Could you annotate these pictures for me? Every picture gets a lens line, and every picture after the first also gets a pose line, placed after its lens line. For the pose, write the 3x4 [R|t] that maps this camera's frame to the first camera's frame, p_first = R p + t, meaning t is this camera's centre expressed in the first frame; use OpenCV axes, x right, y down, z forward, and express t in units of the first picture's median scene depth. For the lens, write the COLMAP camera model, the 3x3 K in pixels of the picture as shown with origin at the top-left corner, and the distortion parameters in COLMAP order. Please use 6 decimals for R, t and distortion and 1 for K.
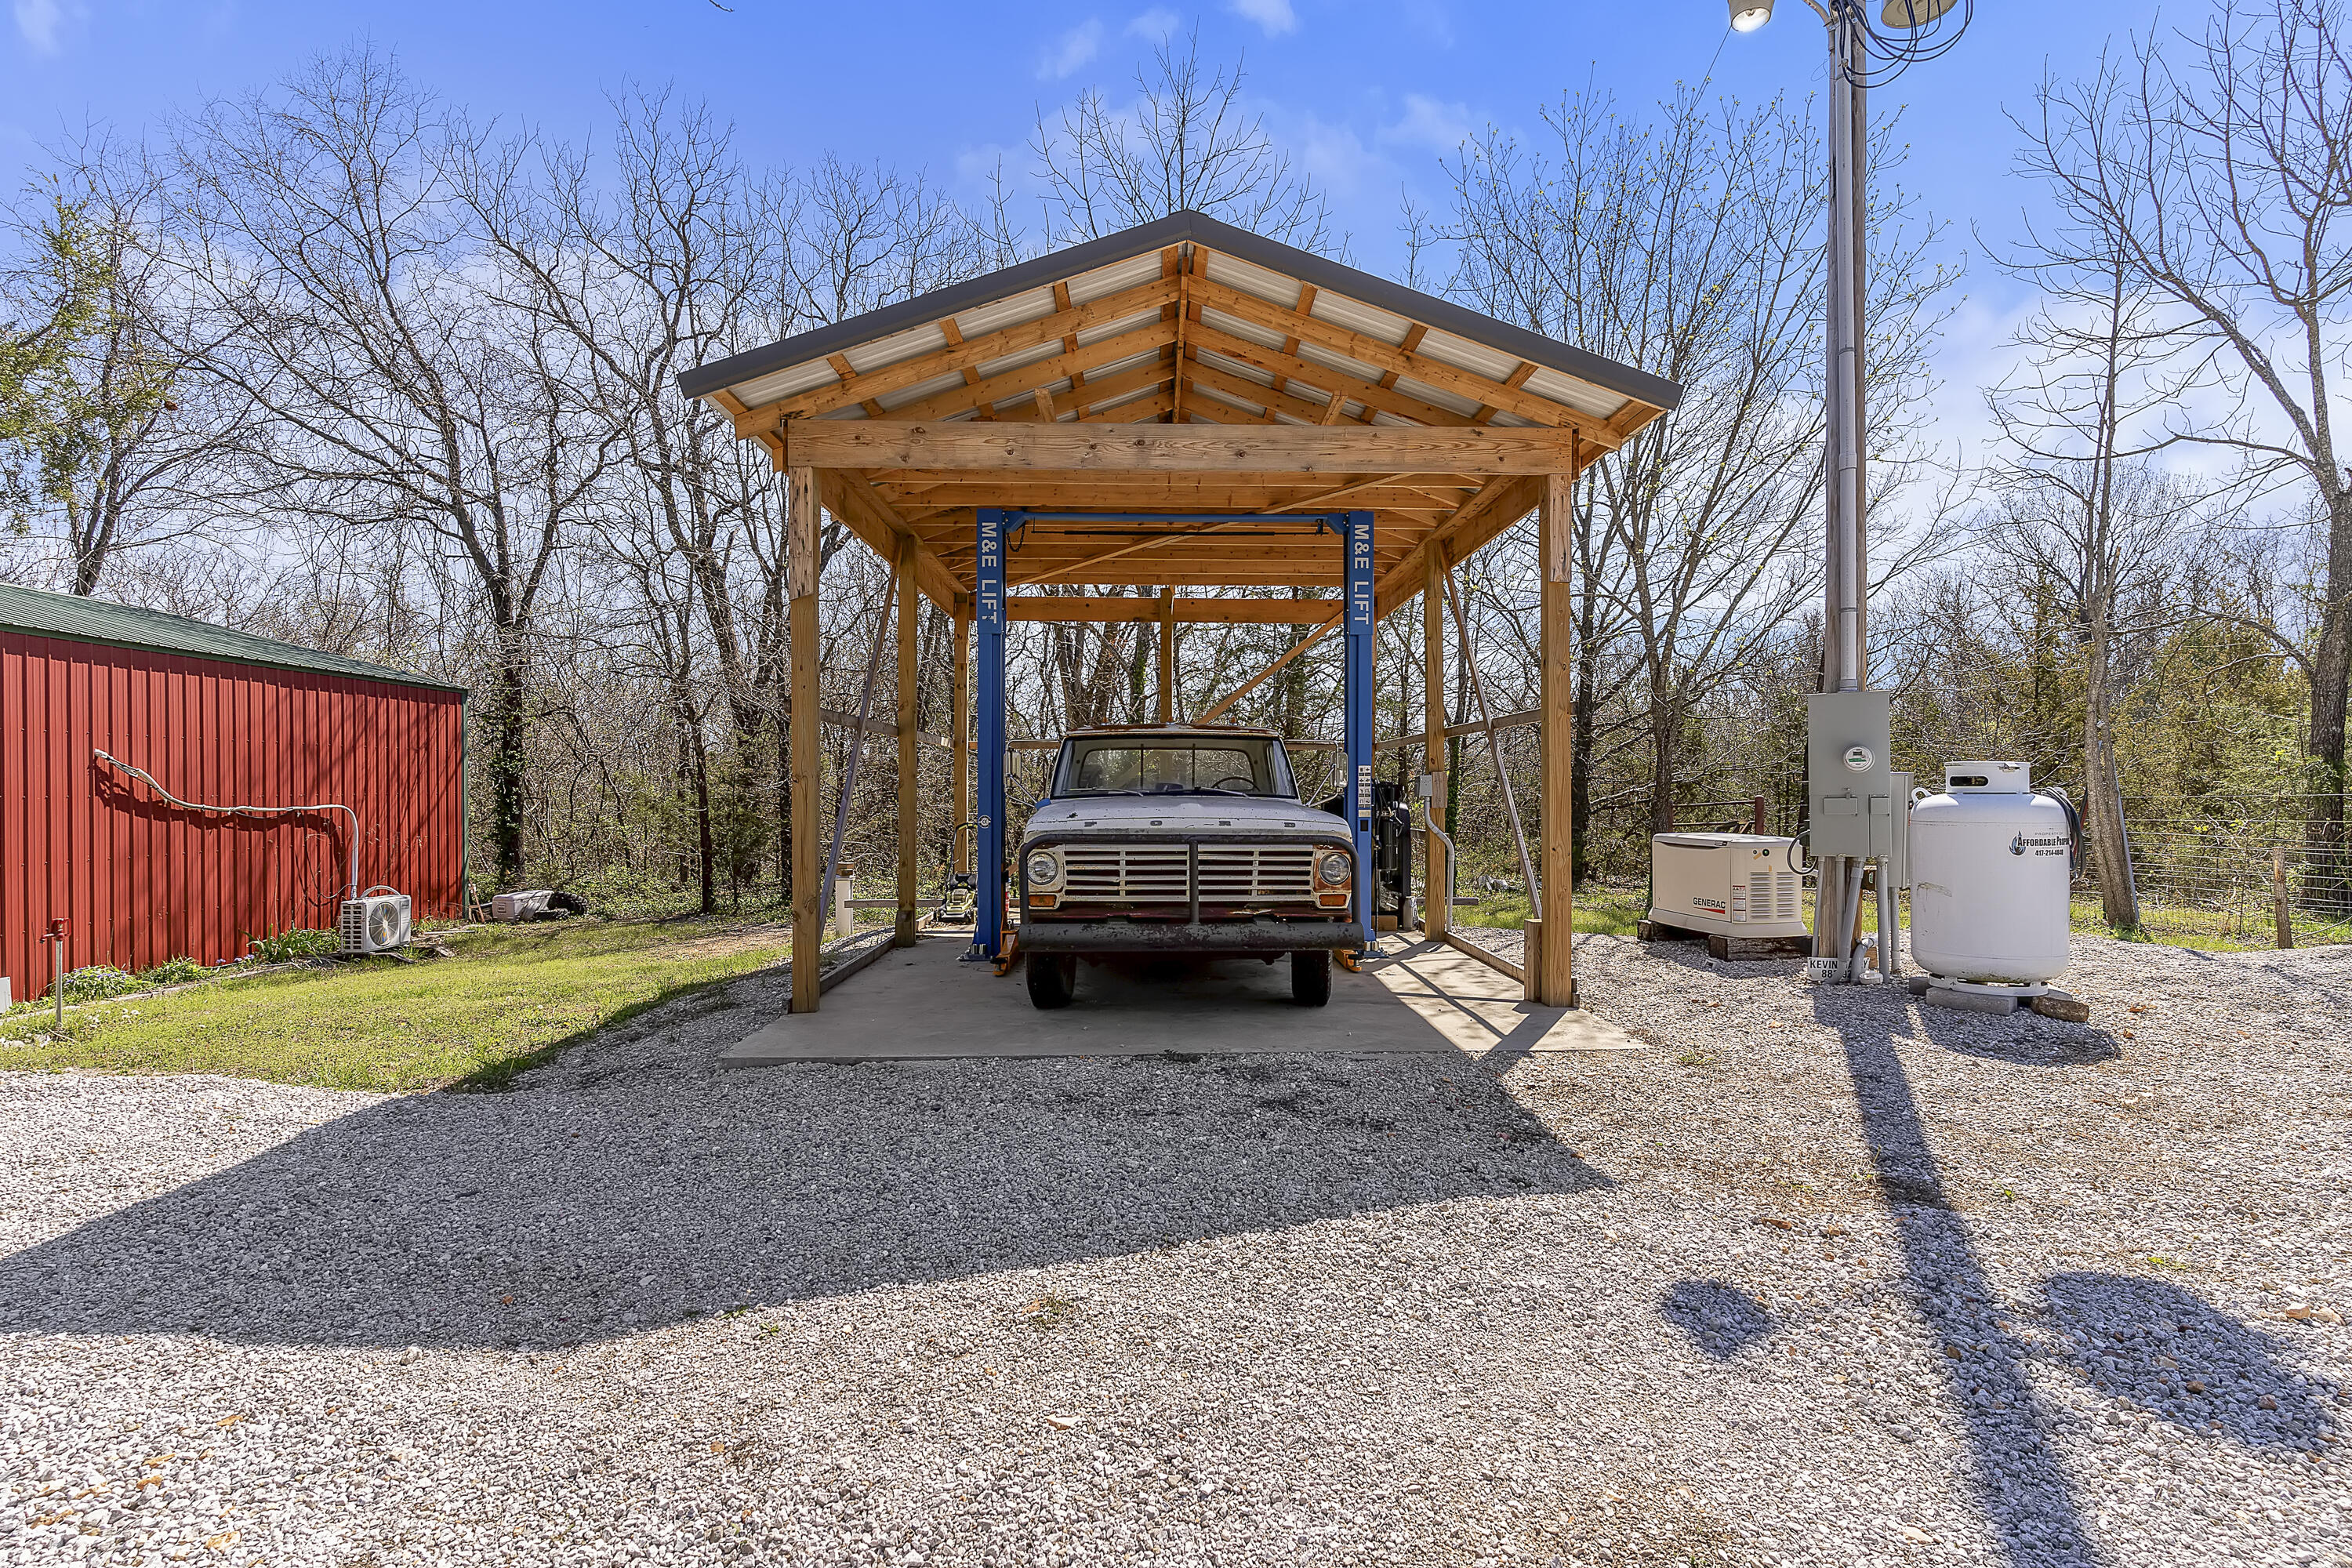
lens RADIAL K [[1157.0, 0, 1176.0], [0, 1157.0, 793.6], [0, 0, 1]] dist [0.003151, 0.000273]
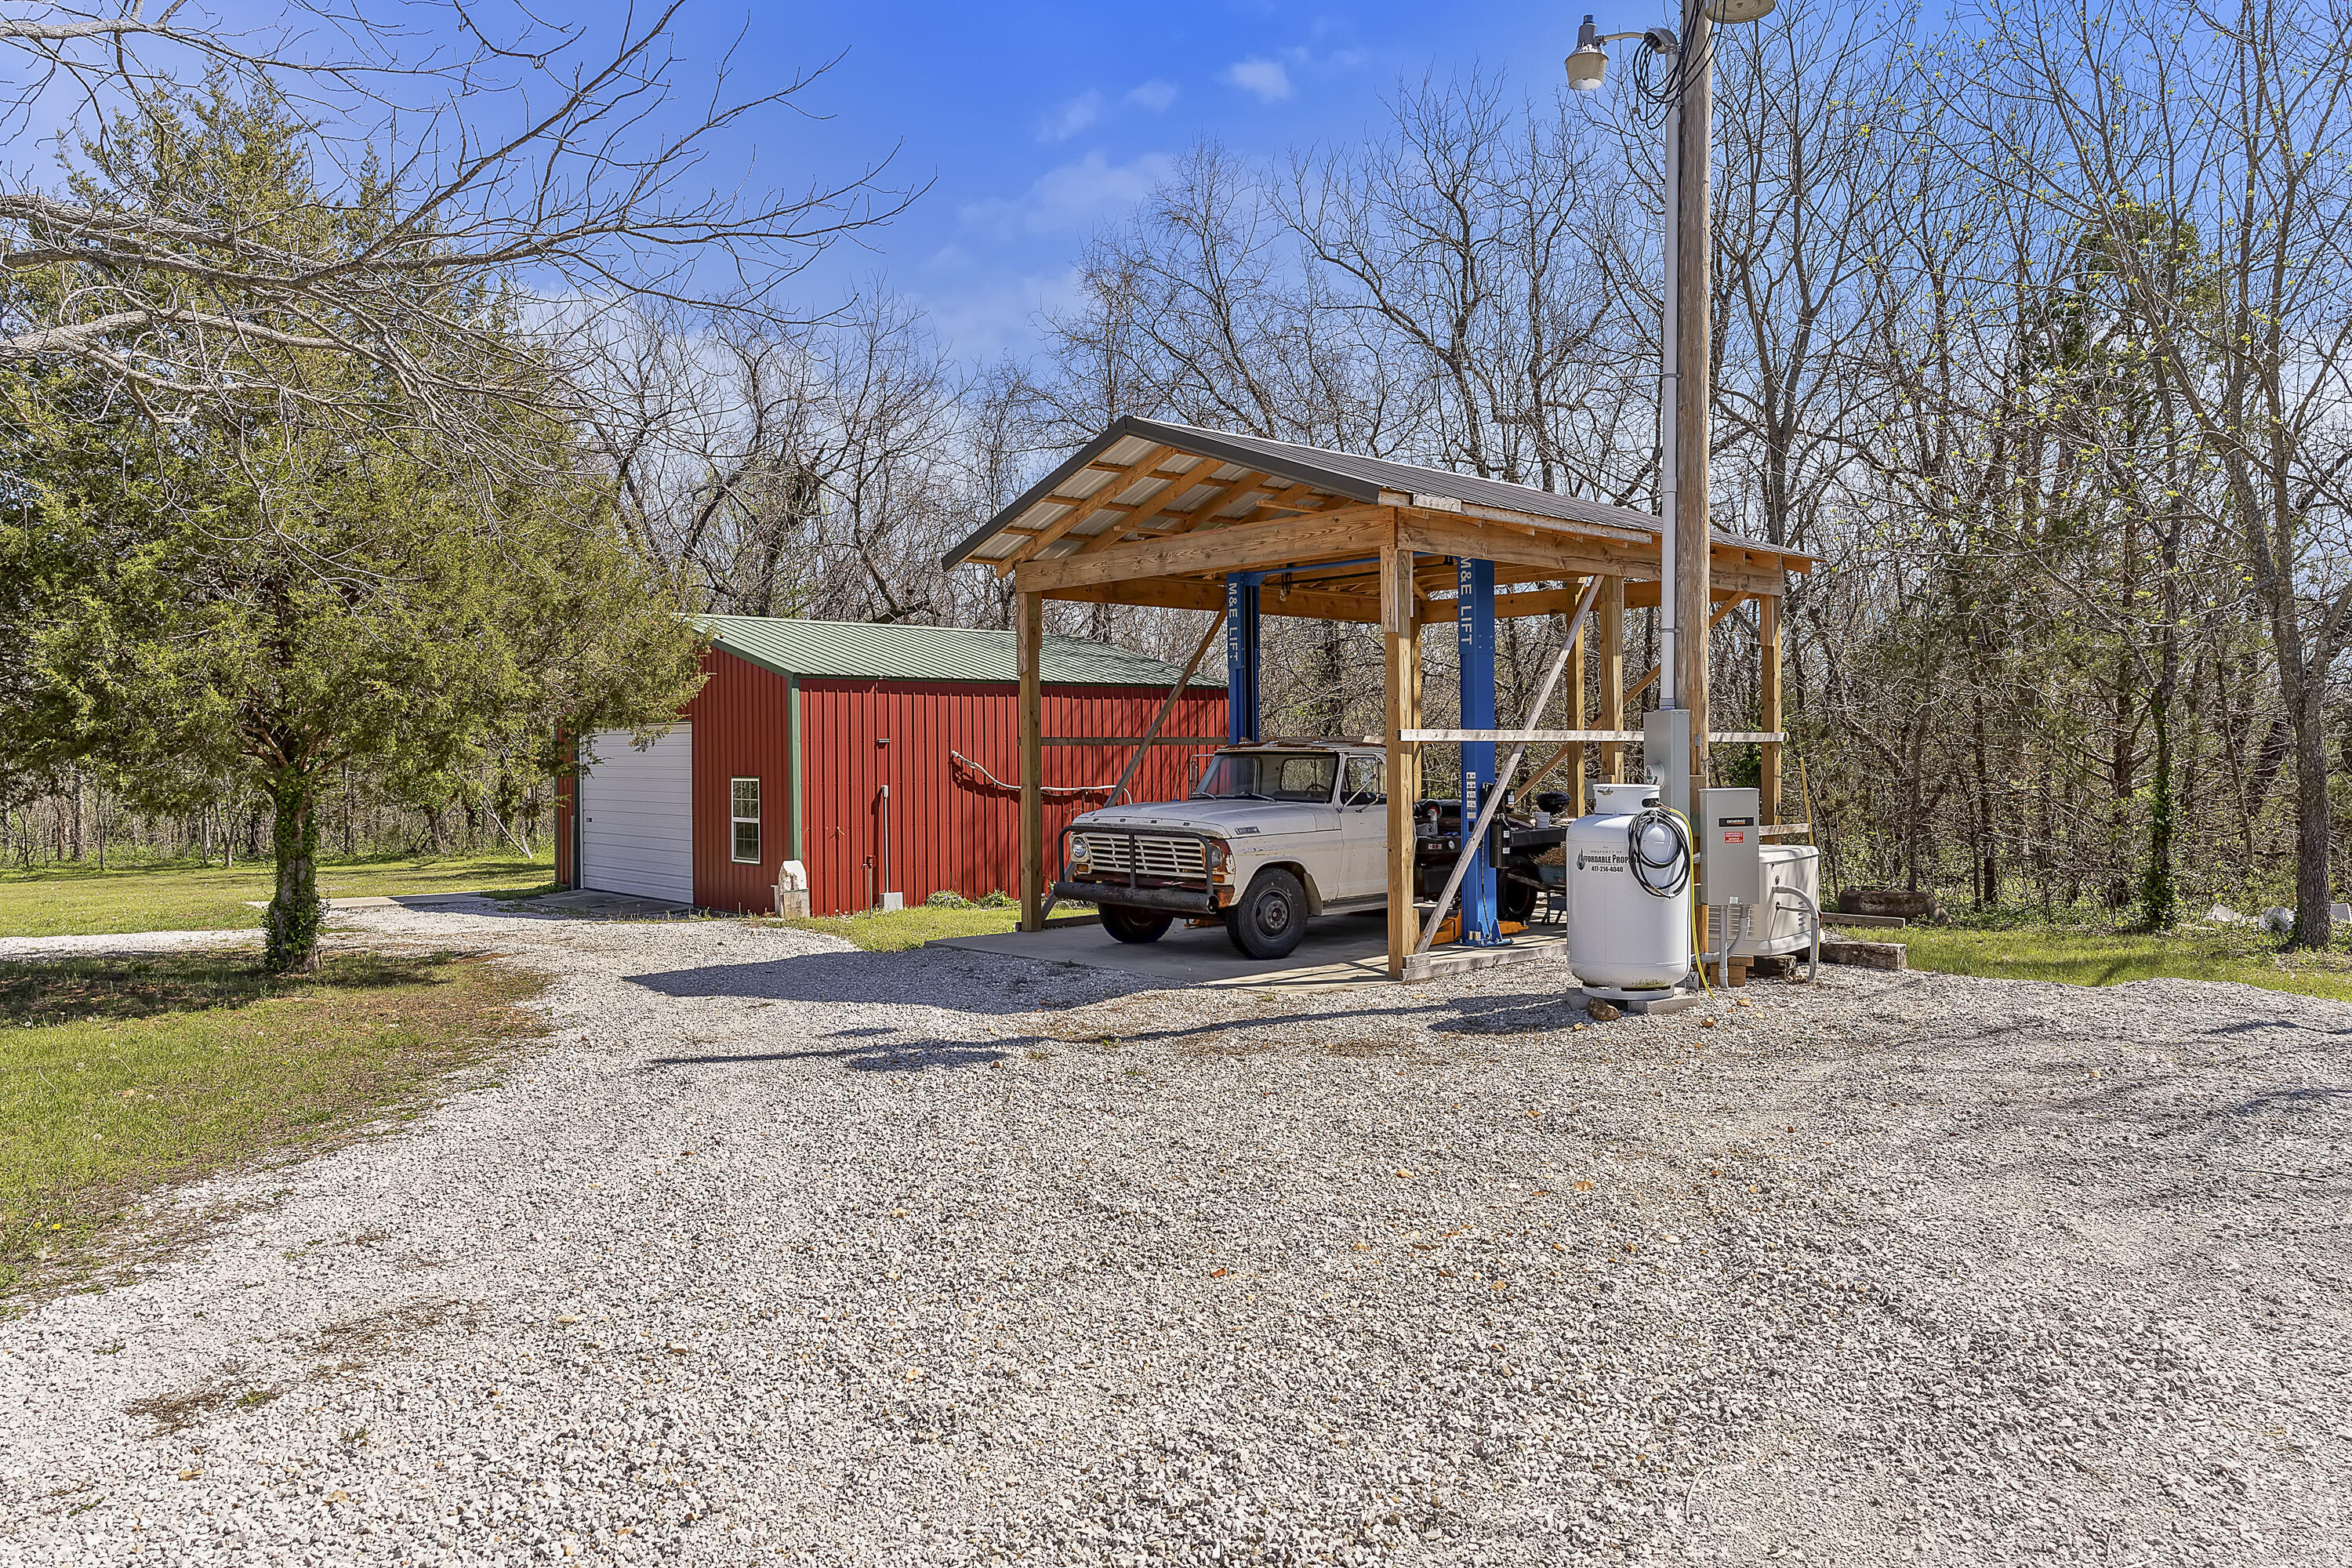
lens RADIAL K [[1563.7, 0, 1176.1], [0, 1563.7, 777.9], [0, 0, 1]] dist [-0.001209, -0.000020]
pose [[0.662723, 0.007828, -0.748824, 0.814097], [0.004347, 0.999888, 0.014300, -0.030430], [0.748852, -0.012732, 0.662615, -0.154677]]
